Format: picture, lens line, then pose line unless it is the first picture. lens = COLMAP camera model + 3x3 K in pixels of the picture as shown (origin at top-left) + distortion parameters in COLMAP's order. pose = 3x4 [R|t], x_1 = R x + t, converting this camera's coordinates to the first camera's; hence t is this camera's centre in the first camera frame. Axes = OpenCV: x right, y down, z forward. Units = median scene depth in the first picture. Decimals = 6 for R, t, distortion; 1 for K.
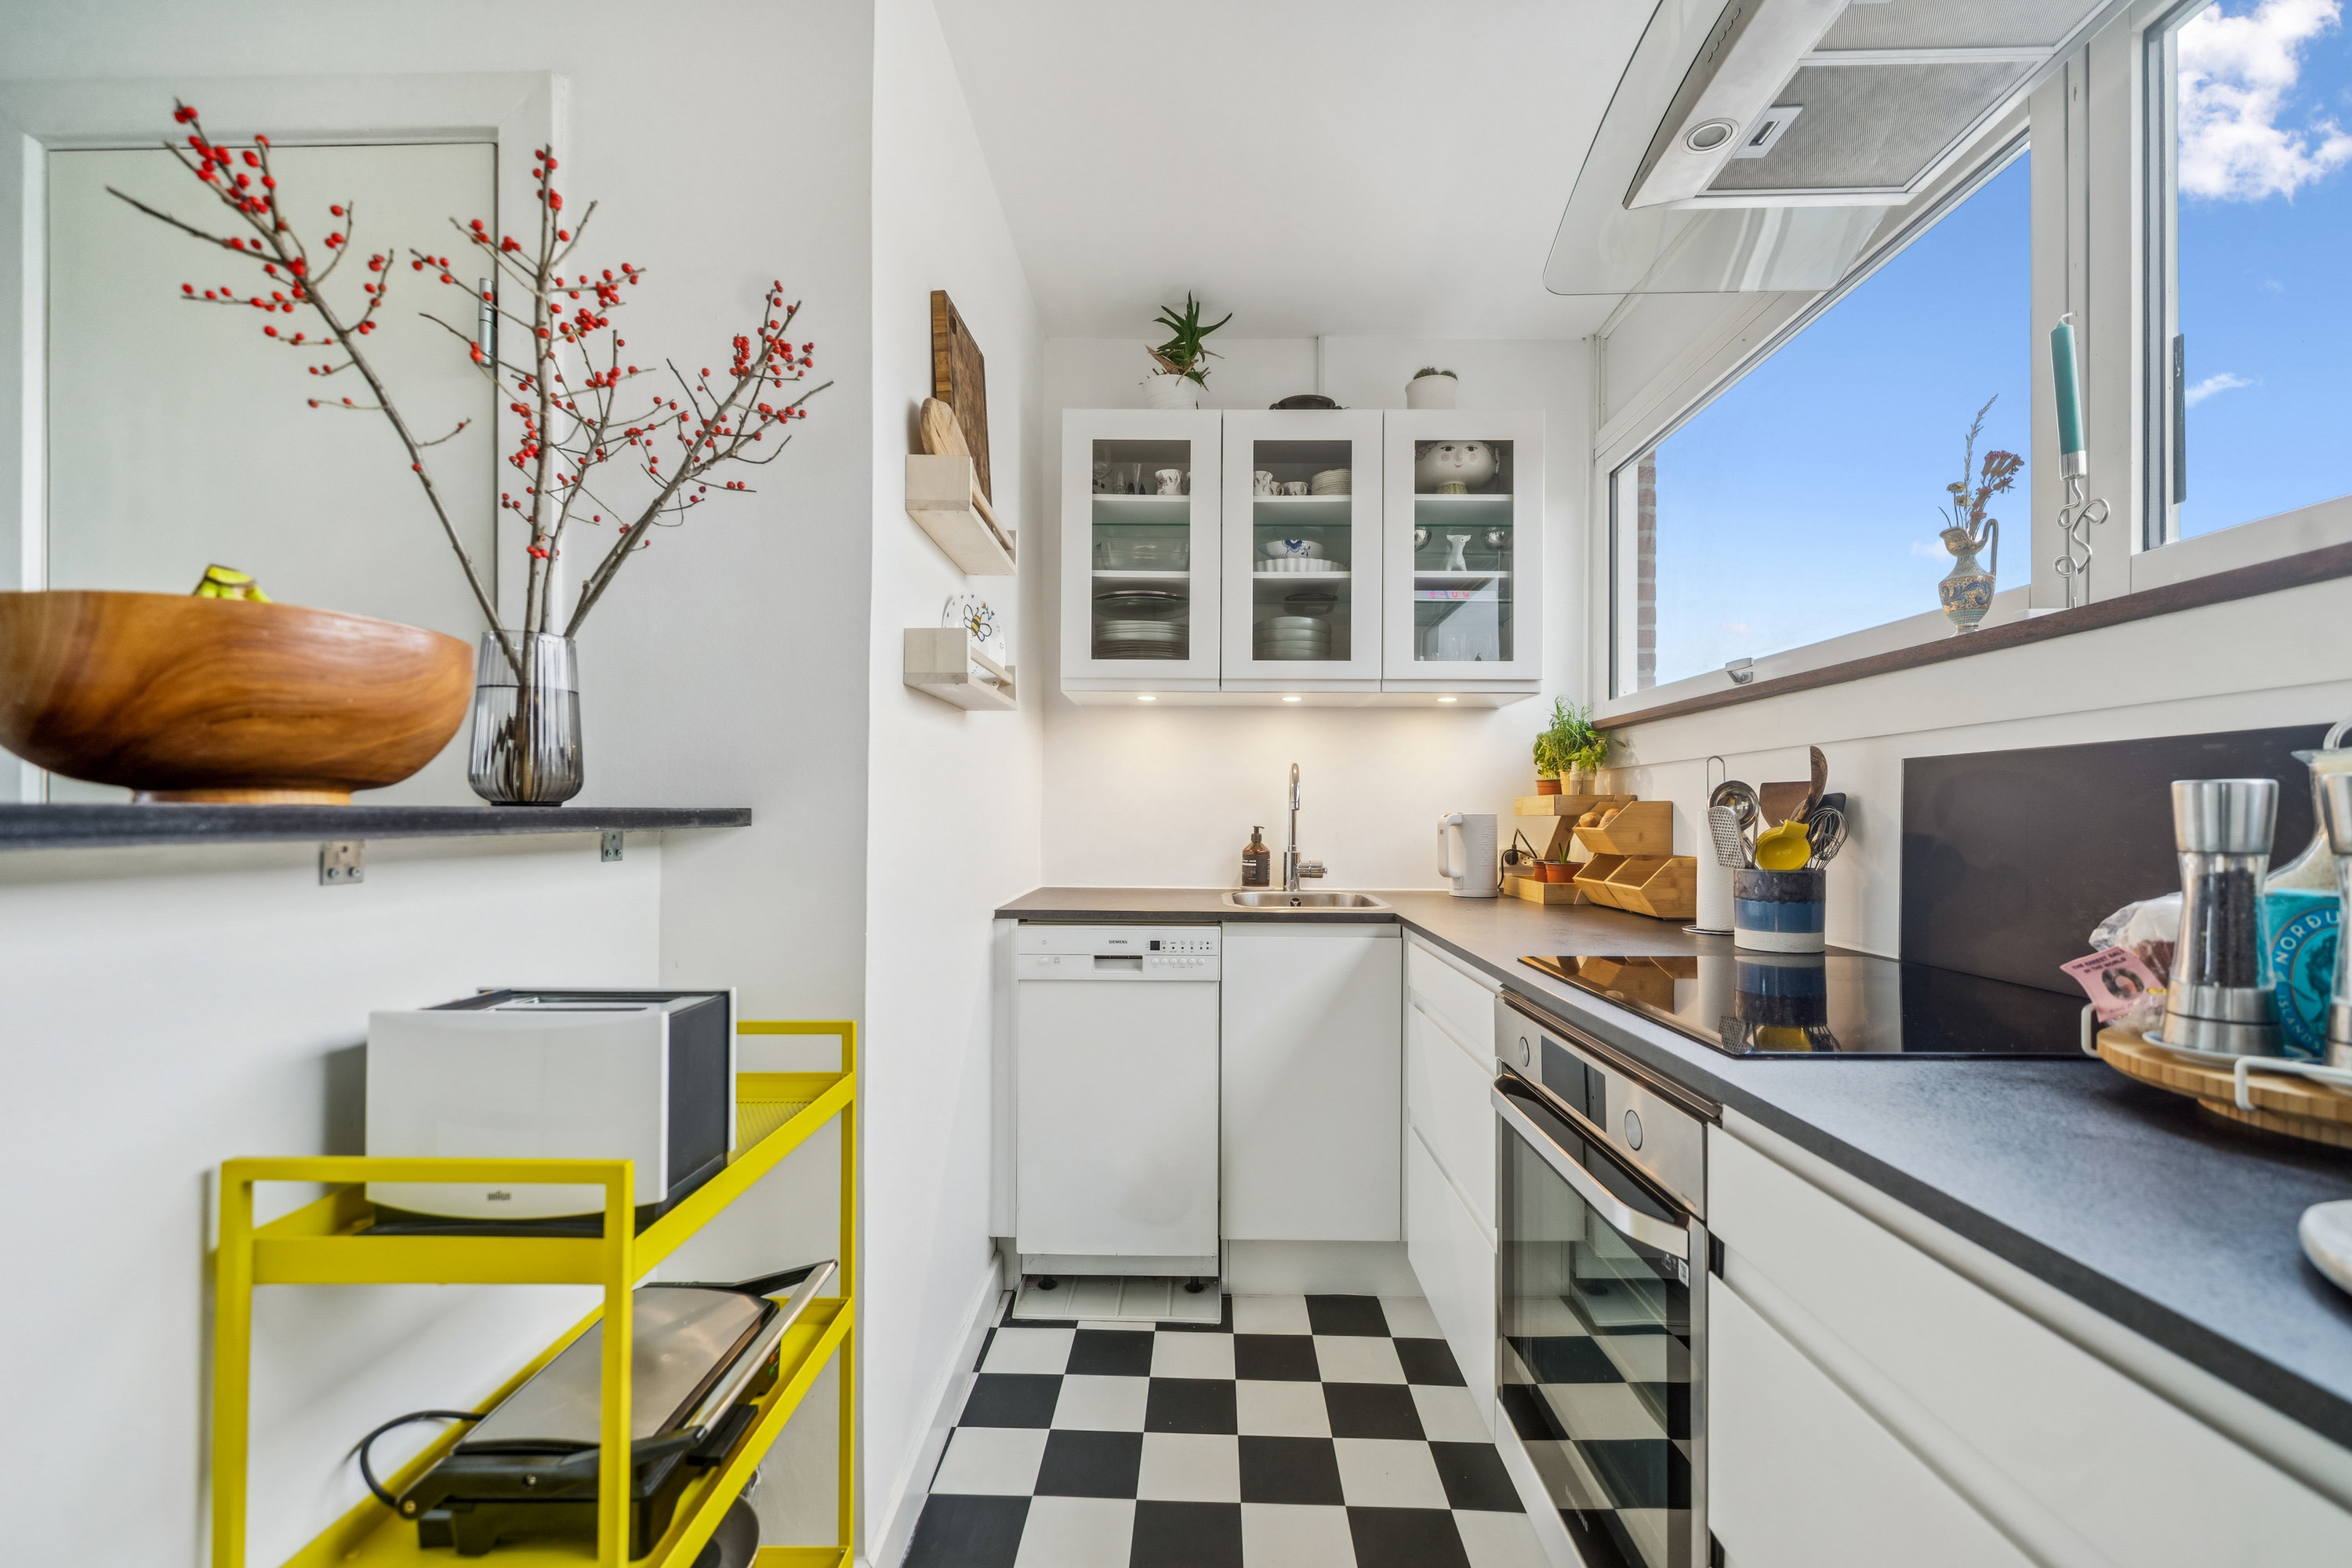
lens RADIAL K [[971.6, 0, 1176.9], [0, 971.6, 806.9], [0, 0, 1]] dist [-0.001206, 0.000362]
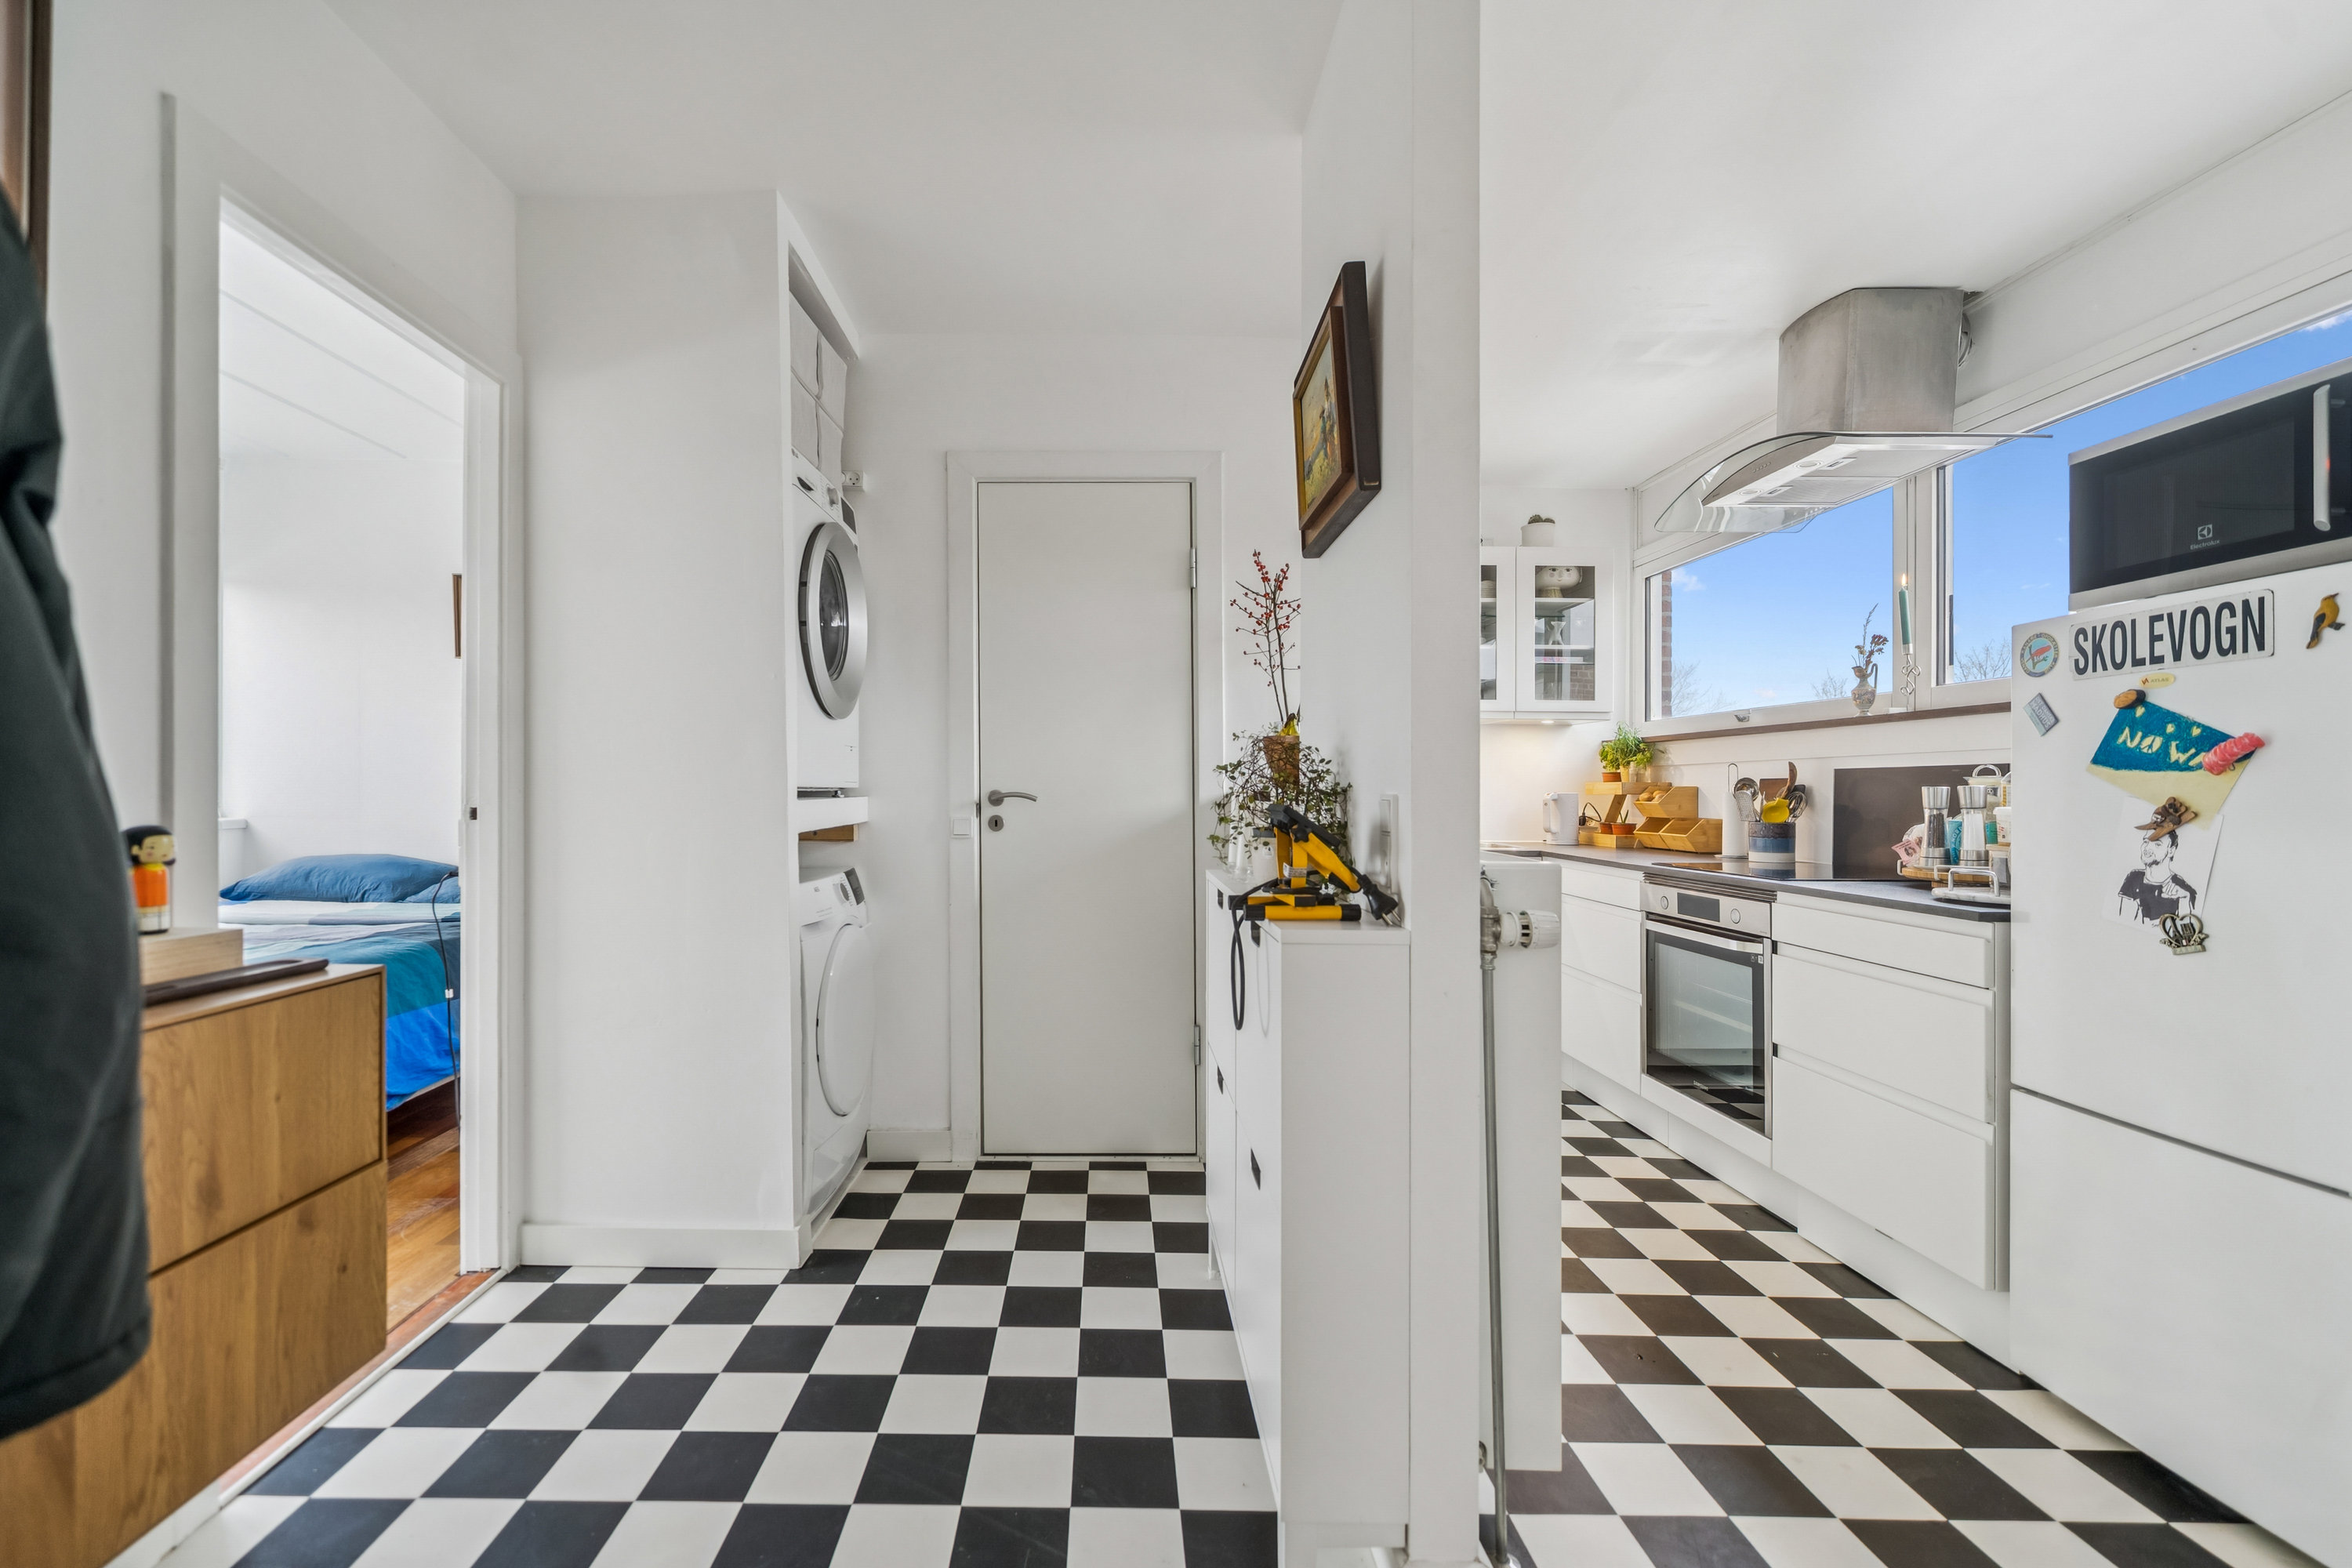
lens RADIAL K [[971.6, 0, 1105.6], [0, 971.6, 781.0], [0, 0, 1]] dist [-0.001206, 0.000362]
pose [[0.999943, 0.002198, 0.010480, -0.724817], [-0.002183, 0.999997, -0.001376, -0.014227], [-0.010483, 0.001353, 0.999944, -0.923909]]
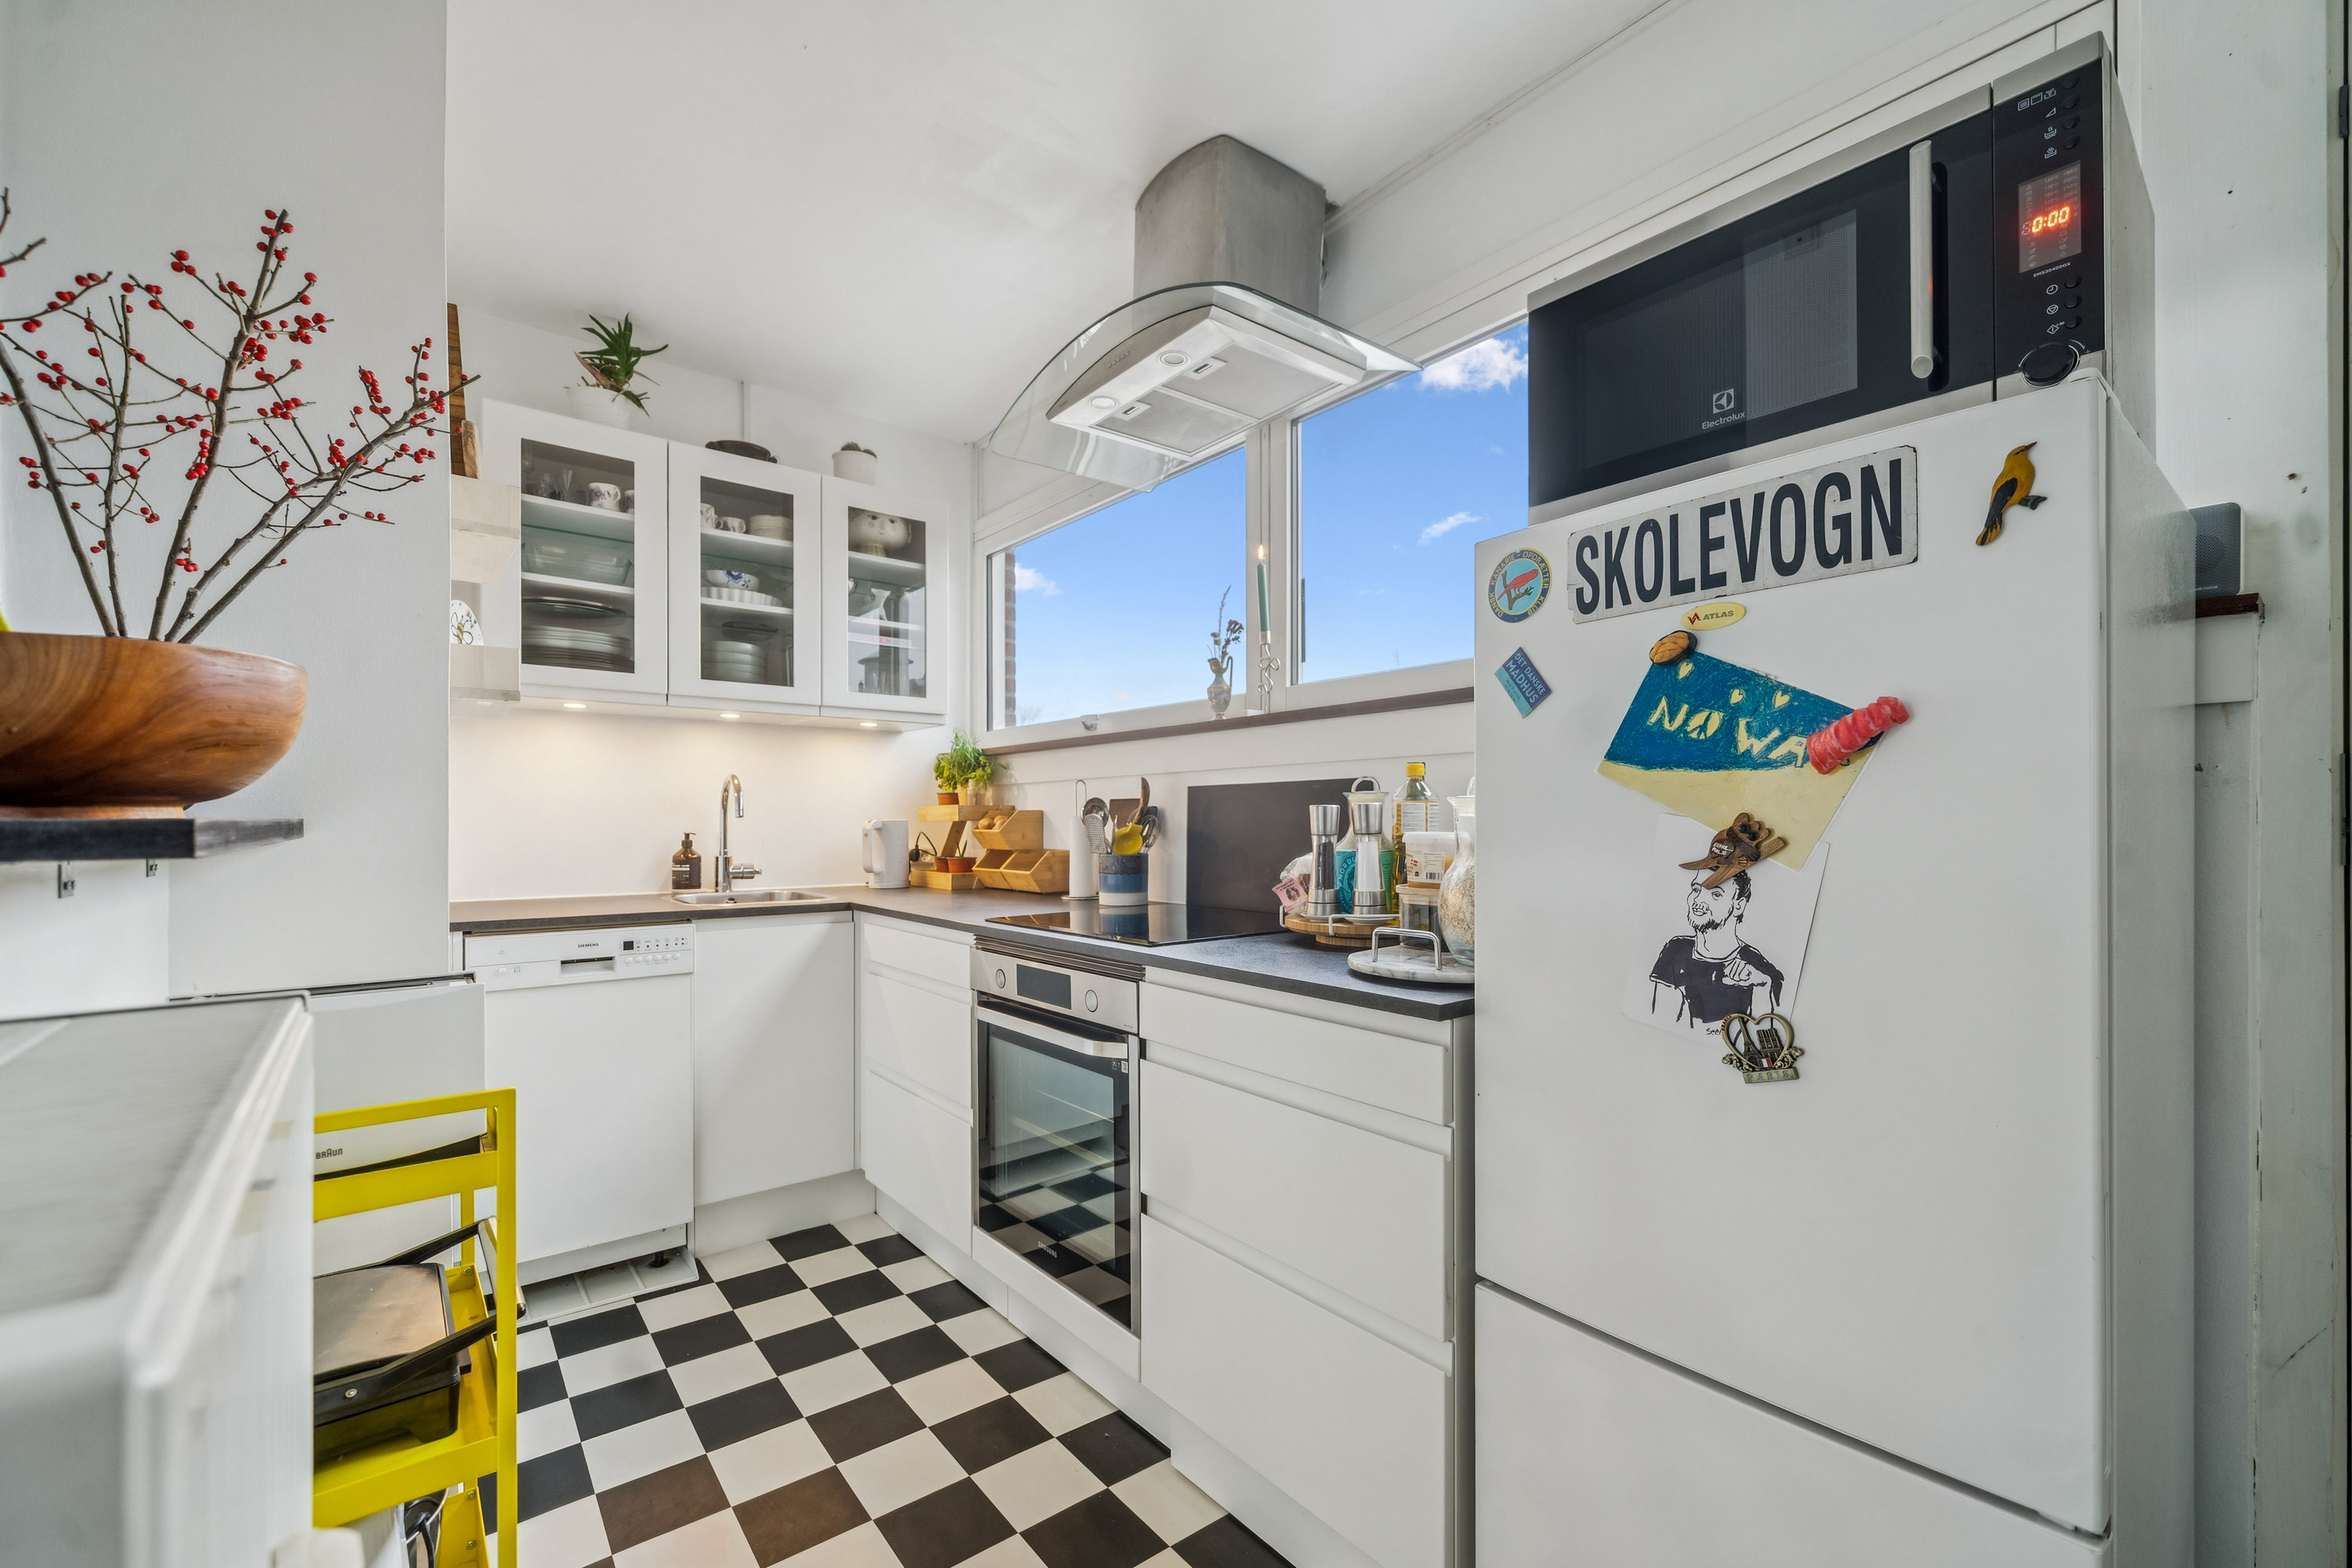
lens RADIAL K [[971.6, 0, 1178.4], [0, 971.6, 819.1], [0, 0, 1]] dist [-0.001206, 0.000362]
pose [[0.767012, -0.005115, 0.641612, -0.305261], [0.000611, 0.999974, 0.007241, -0.003817], [-0.641632, -0.005162, 0.766995, -0.252513]]
